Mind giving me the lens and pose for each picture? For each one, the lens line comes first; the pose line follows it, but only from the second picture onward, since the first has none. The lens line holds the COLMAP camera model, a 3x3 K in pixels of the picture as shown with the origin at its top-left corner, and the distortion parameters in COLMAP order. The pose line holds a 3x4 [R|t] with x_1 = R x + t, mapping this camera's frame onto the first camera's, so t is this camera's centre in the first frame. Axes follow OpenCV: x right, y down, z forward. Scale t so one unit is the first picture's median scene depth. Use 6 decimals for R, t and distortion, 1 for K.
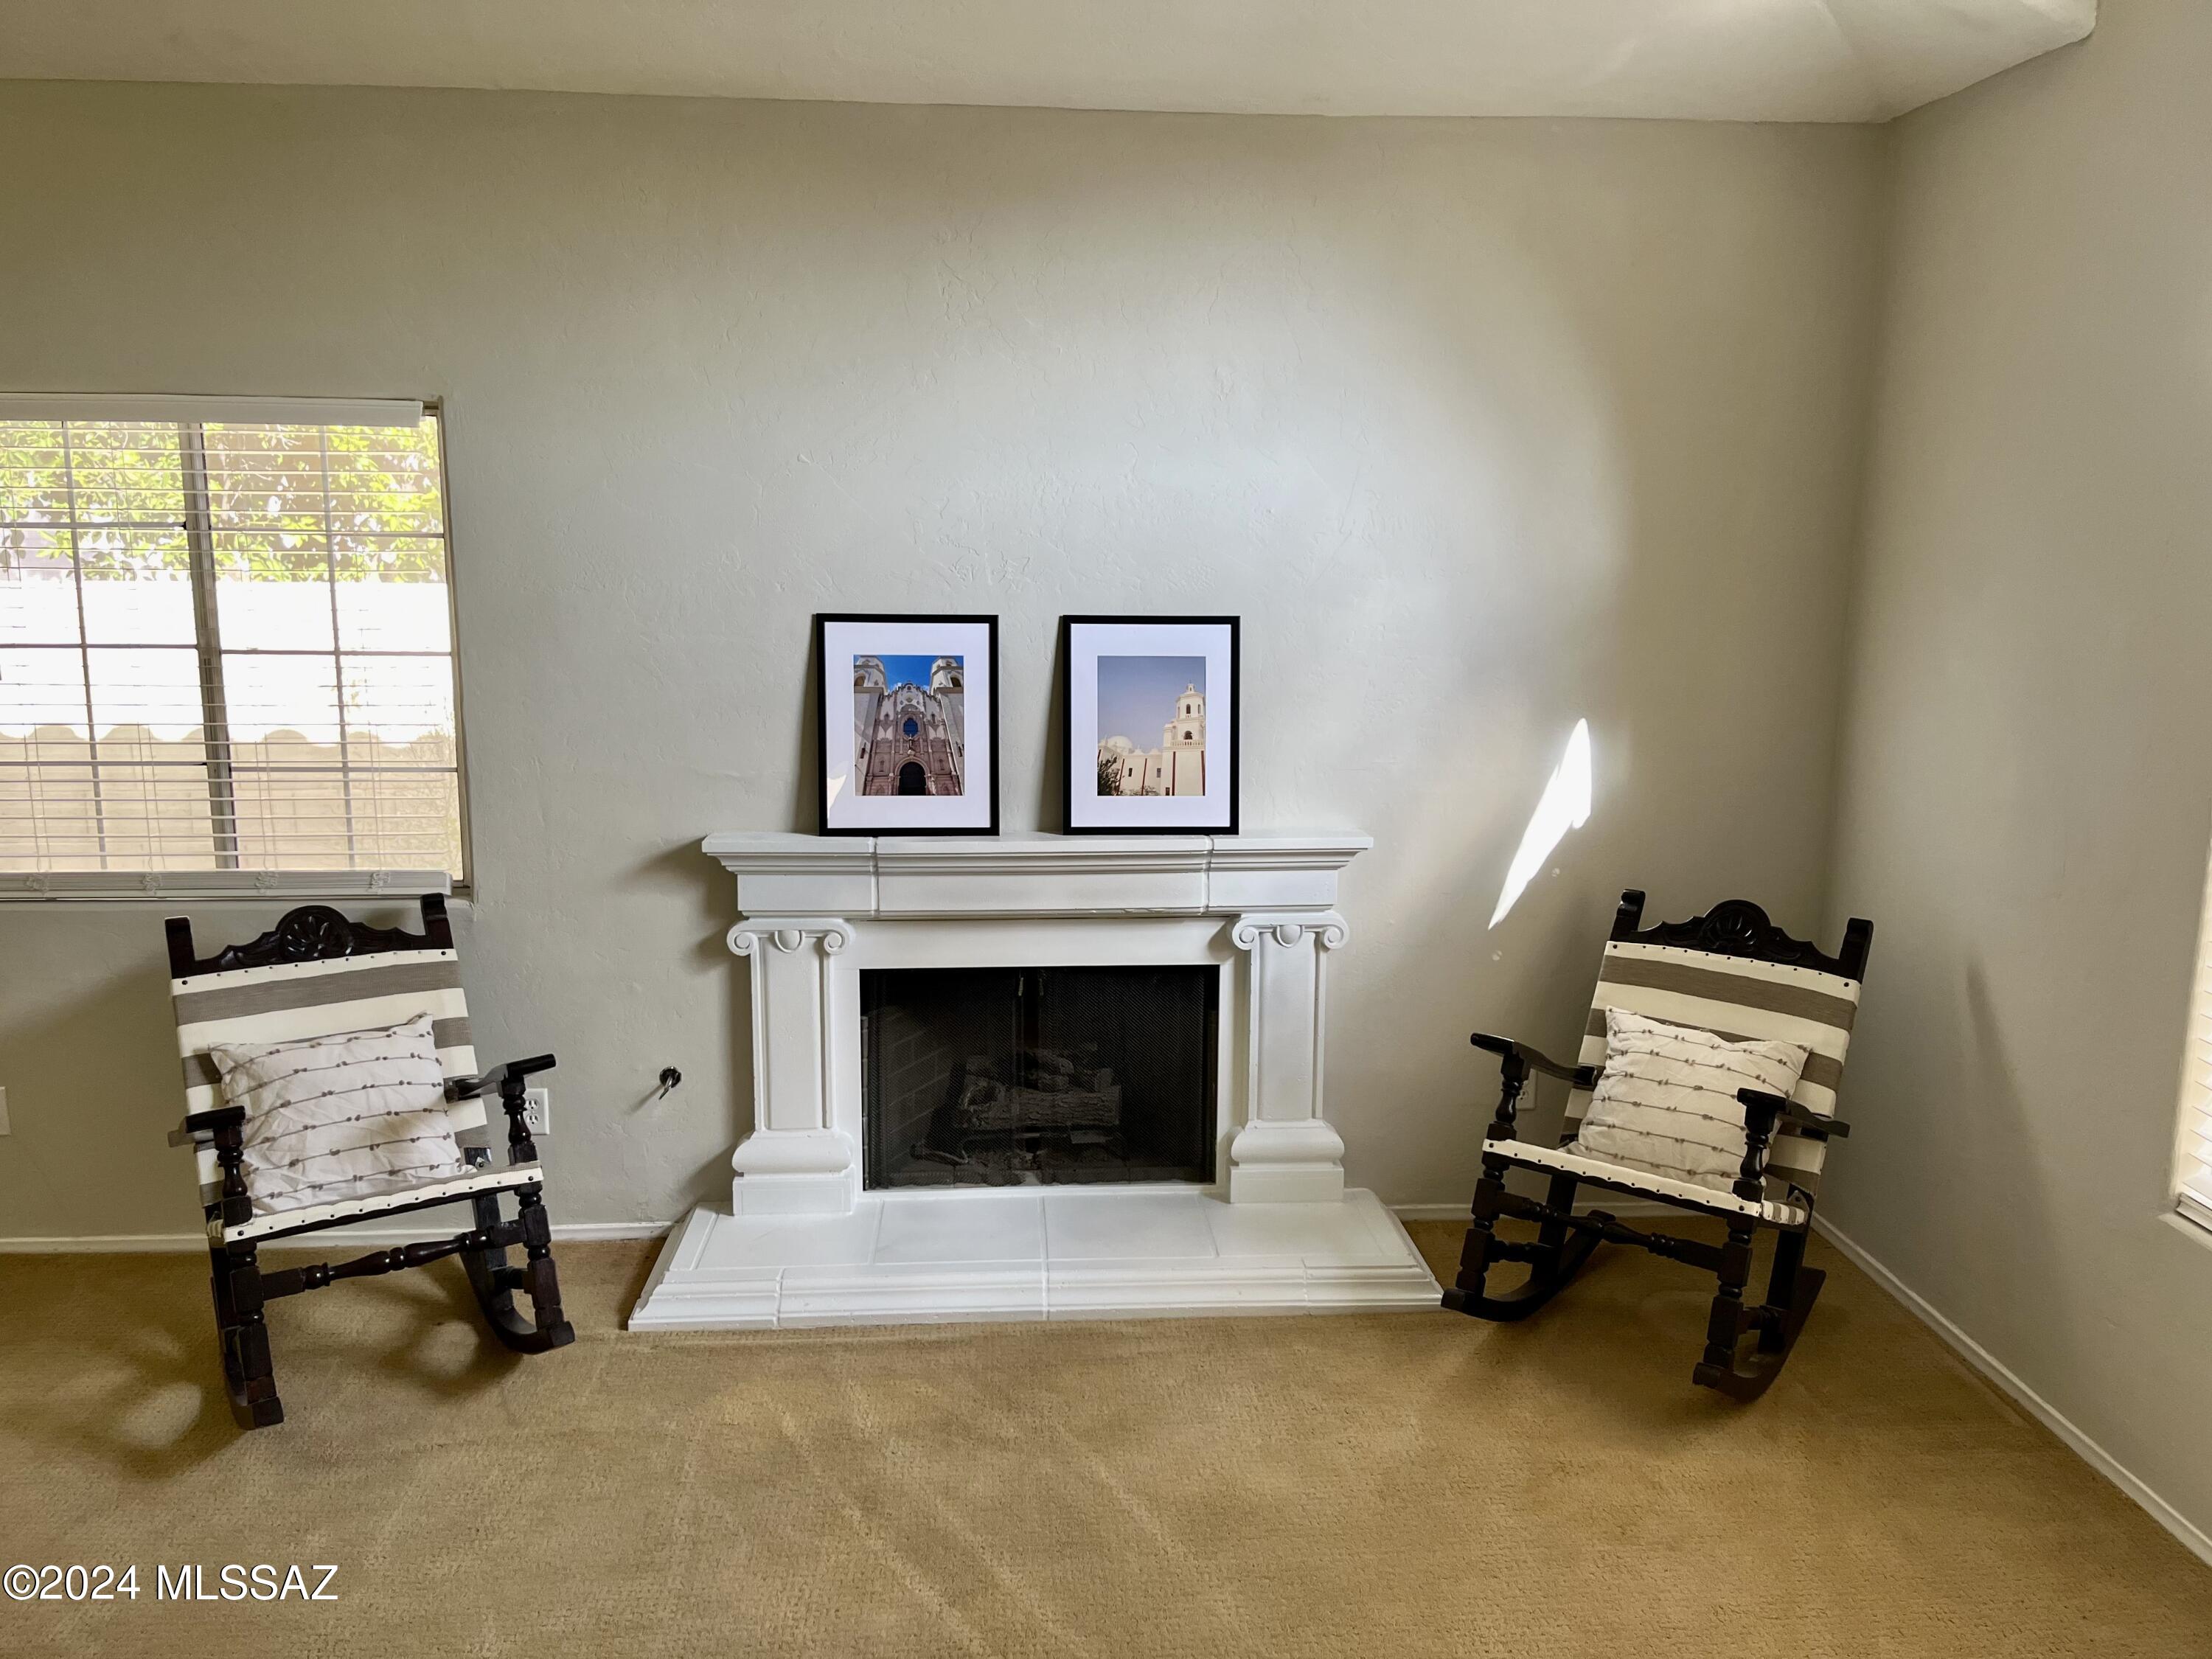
lens RADIAL K [[1707.7, 0, 1106.0], [0, 1707.7, 829.5], [0, 0, 1]] dist [0.039333, 0.003765]
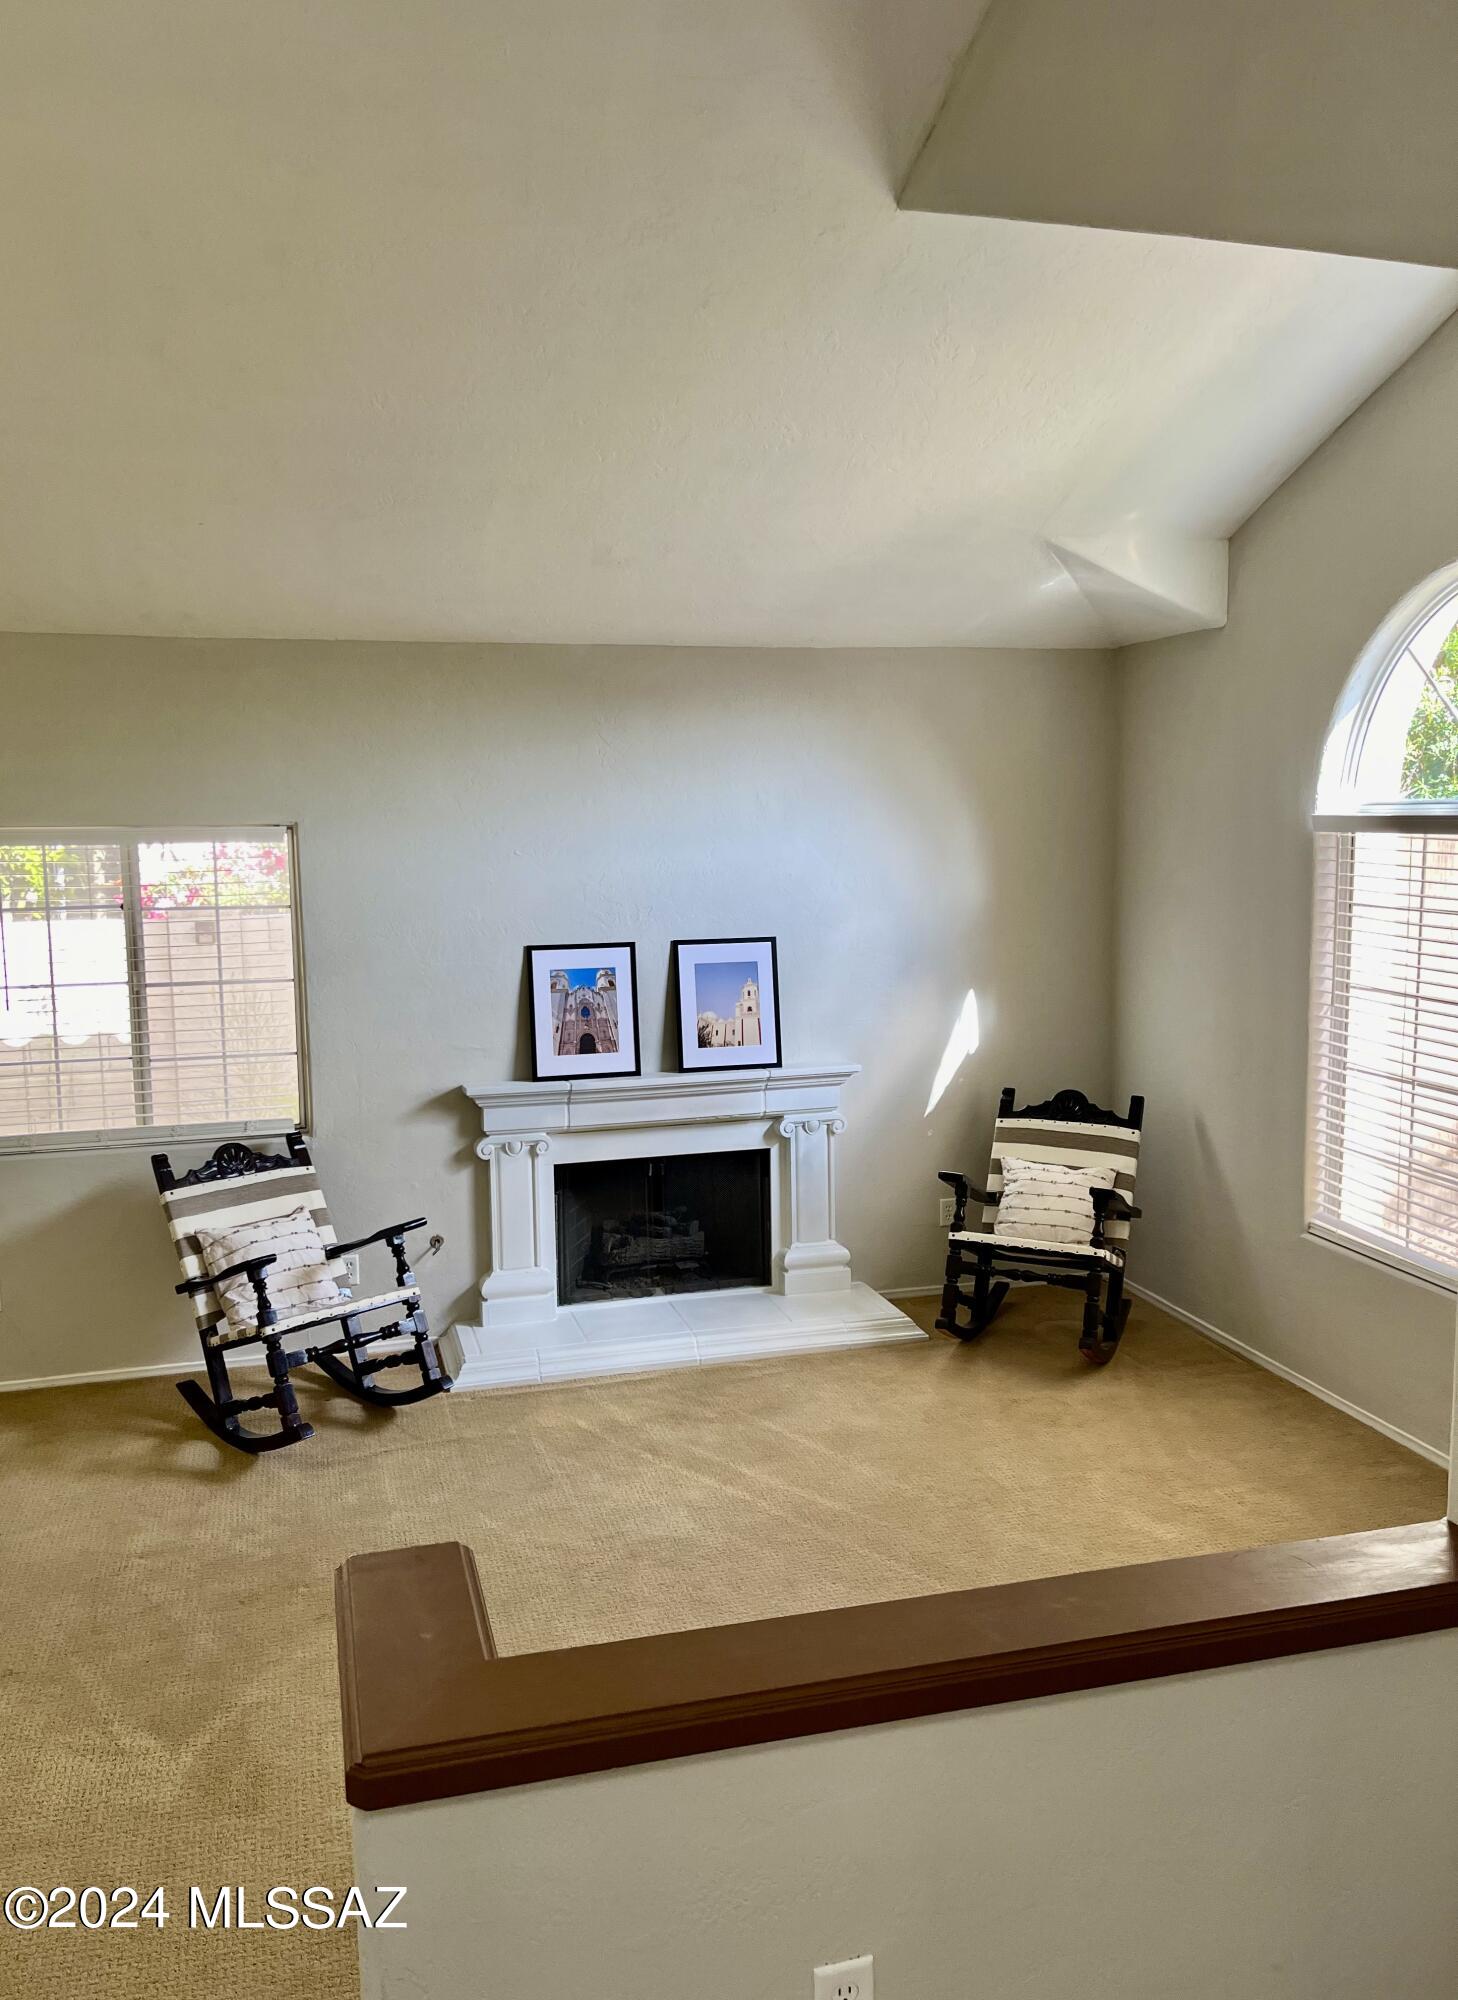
lens RADIAL K [[1513.8, 0, 705.3], [0, 1513.8, 996.0], [0, 0, 1]] dist [0.065072, -0.001355]
pose [[0.982149, -0.044977, 0.182650, -0.267059], [0.055262, 0.997137, -0.051615, 0.005854], [-0.179806, 0.060787, 0.981822, -0.443667]]
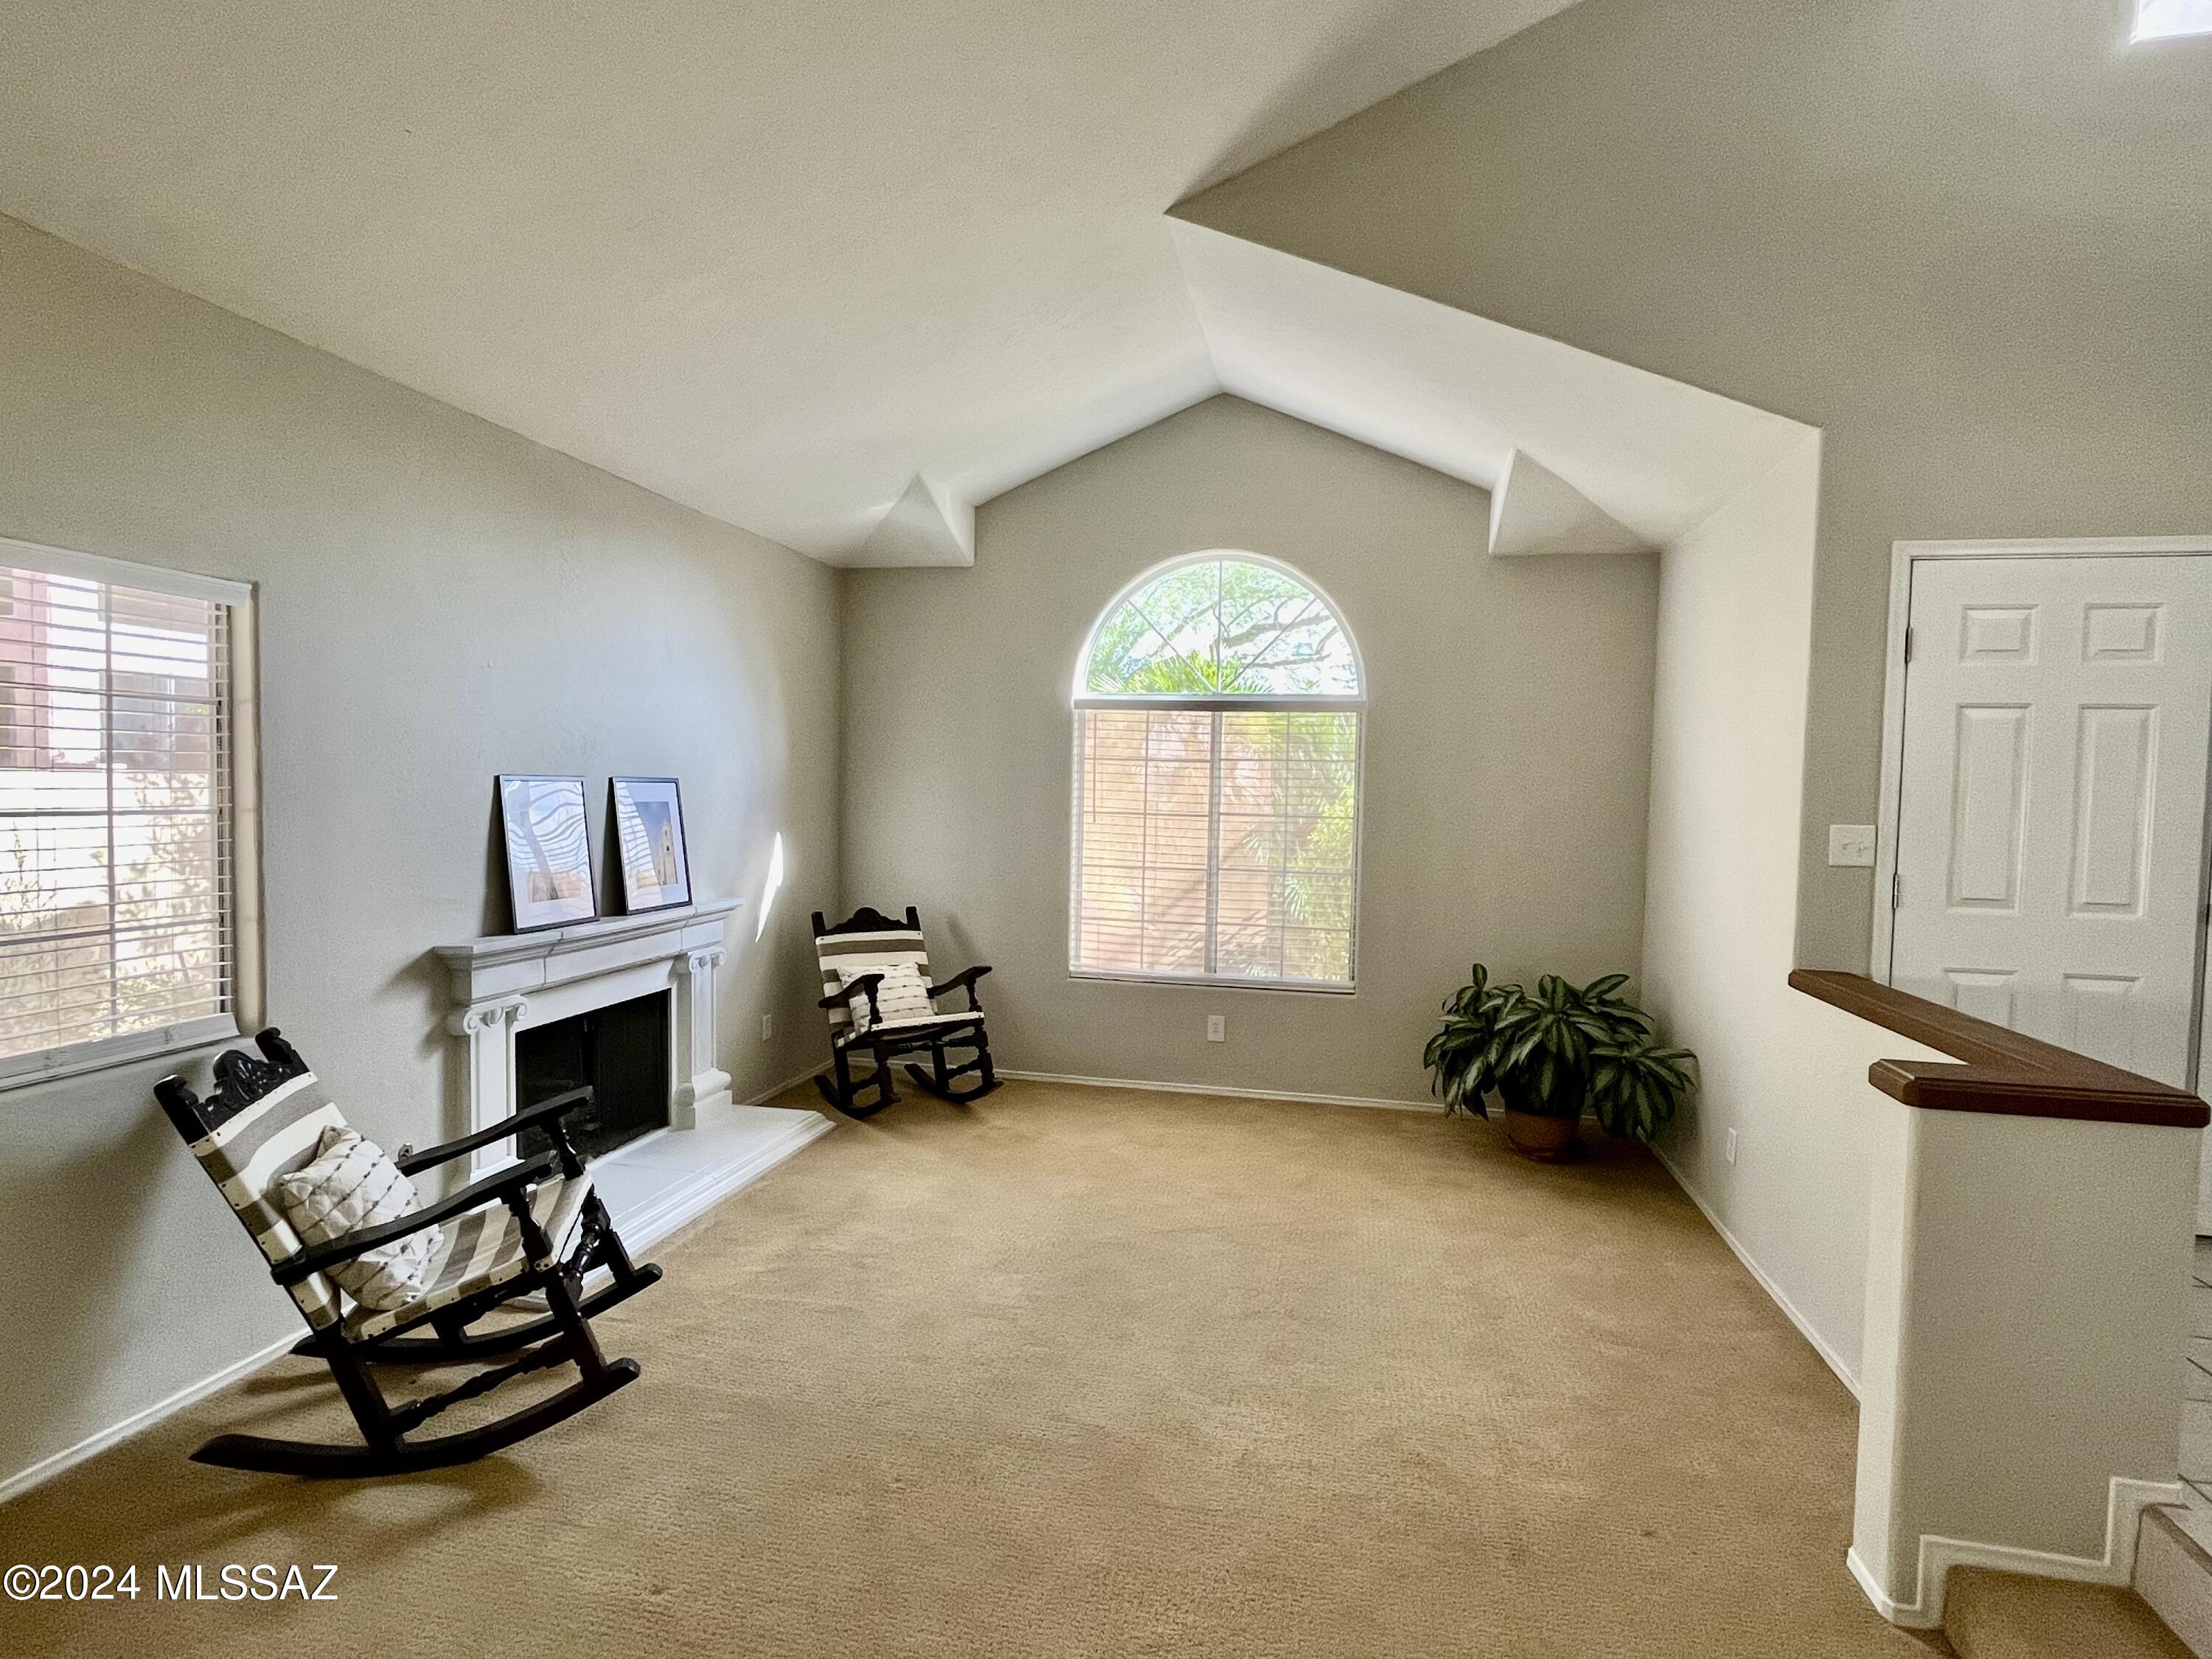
lens RADIAL K [[1112.5, 0, 1106.0], [0, 1112.5, 829.5], [0, 0, 1]] dist [0.000580, 0.000017]
pose [[0.292183, -0.040214, 0.955517, -0.885339], [0.156077, 0.987726, -0.006157, -0.000112], [-0.943541, 0.150934, 0.294873, 0.274750]]
